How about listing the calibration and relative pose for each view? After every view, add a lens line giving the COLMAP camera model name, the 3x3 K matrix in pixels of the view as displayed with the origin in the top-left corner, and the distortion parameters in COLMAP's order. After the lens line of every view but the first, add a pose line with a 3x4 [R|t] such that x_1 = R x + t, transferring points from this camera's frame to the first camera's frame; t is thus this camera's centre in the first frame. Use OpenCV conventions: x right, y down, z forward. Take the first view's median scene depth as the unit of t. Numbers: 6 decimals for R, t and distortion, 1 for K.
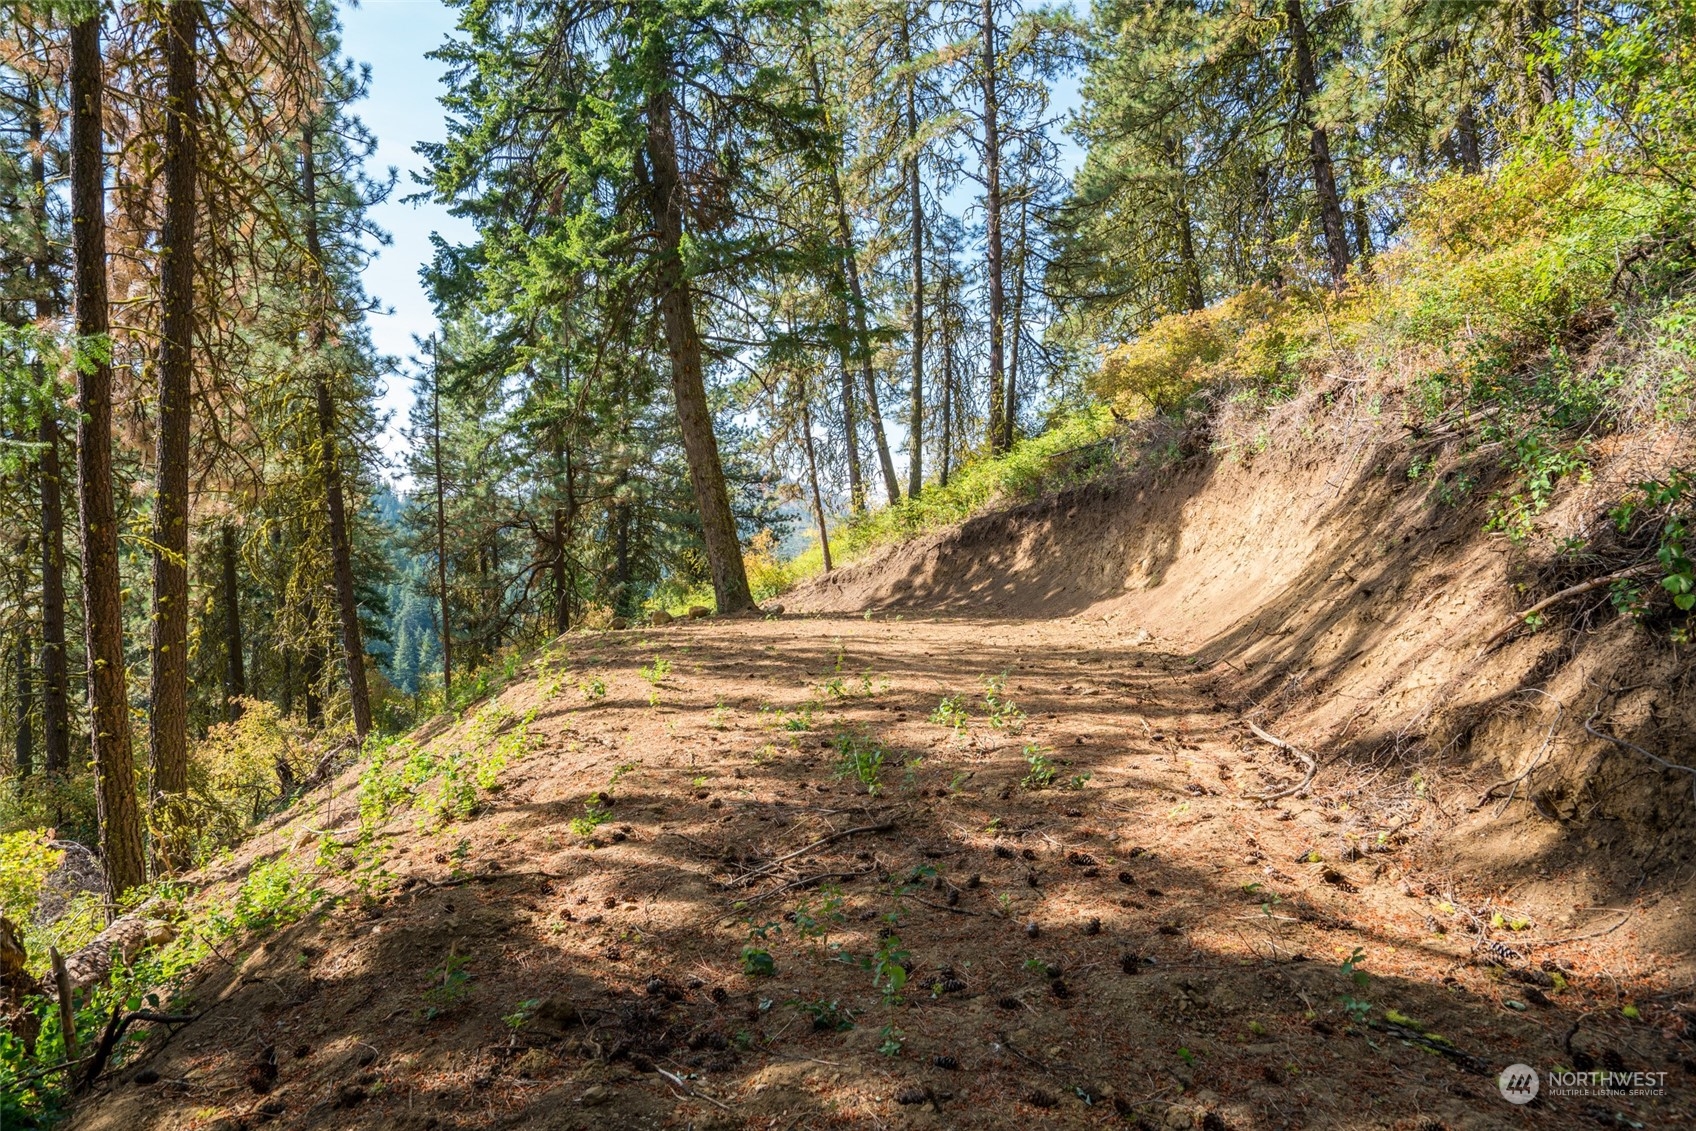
lens RADIAL K [[1029.5, 0, 848.0], [0, 1029.5, 565.5], [0, 0, 1]] dist [-0.028963, 0.039065]
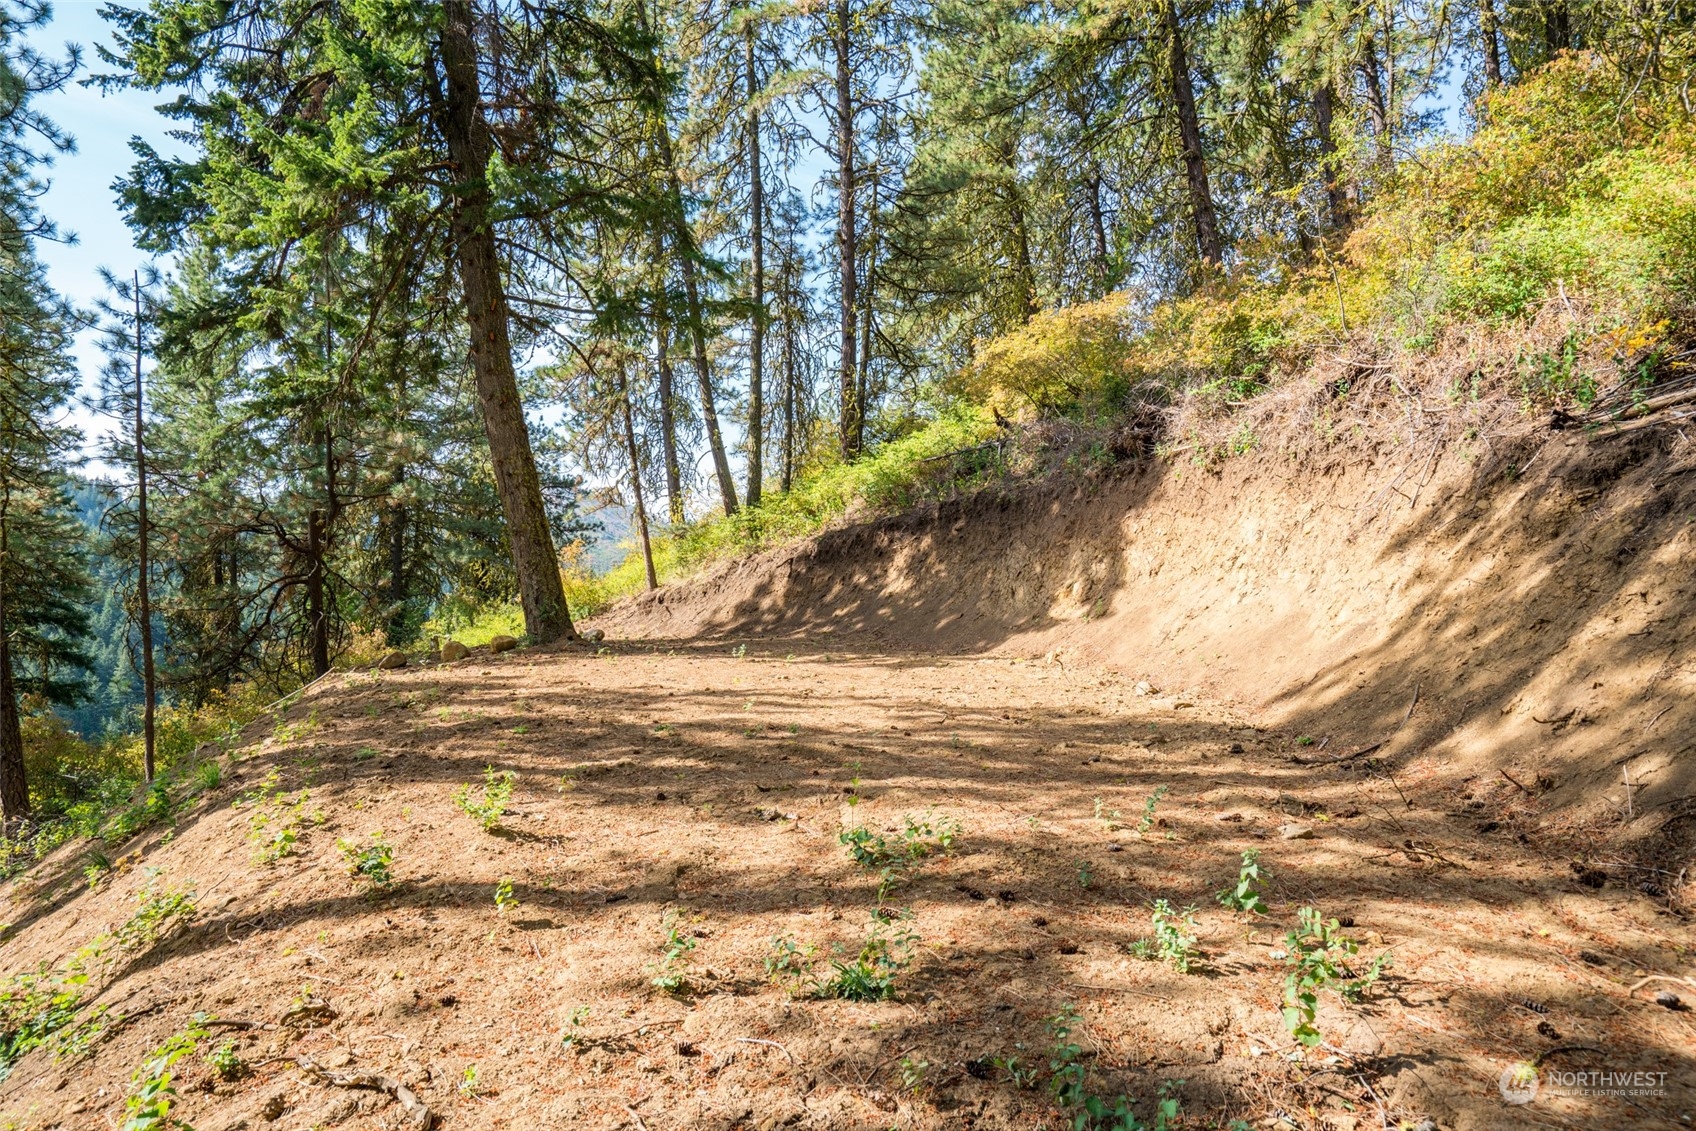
lens RADIAL K [[1029.5, 0, 848.0], [0, 1029.5, 565.5], [0, 0, 1]] dist [-0.028963, 0.039065]
pose [[0.979552, 0.009895, 0.200946, -0.034860], [-0.007434, 0.999888, -0.012999, -0.004719], [-0.201052, 0.011239, 0.979516, 0.134799]]
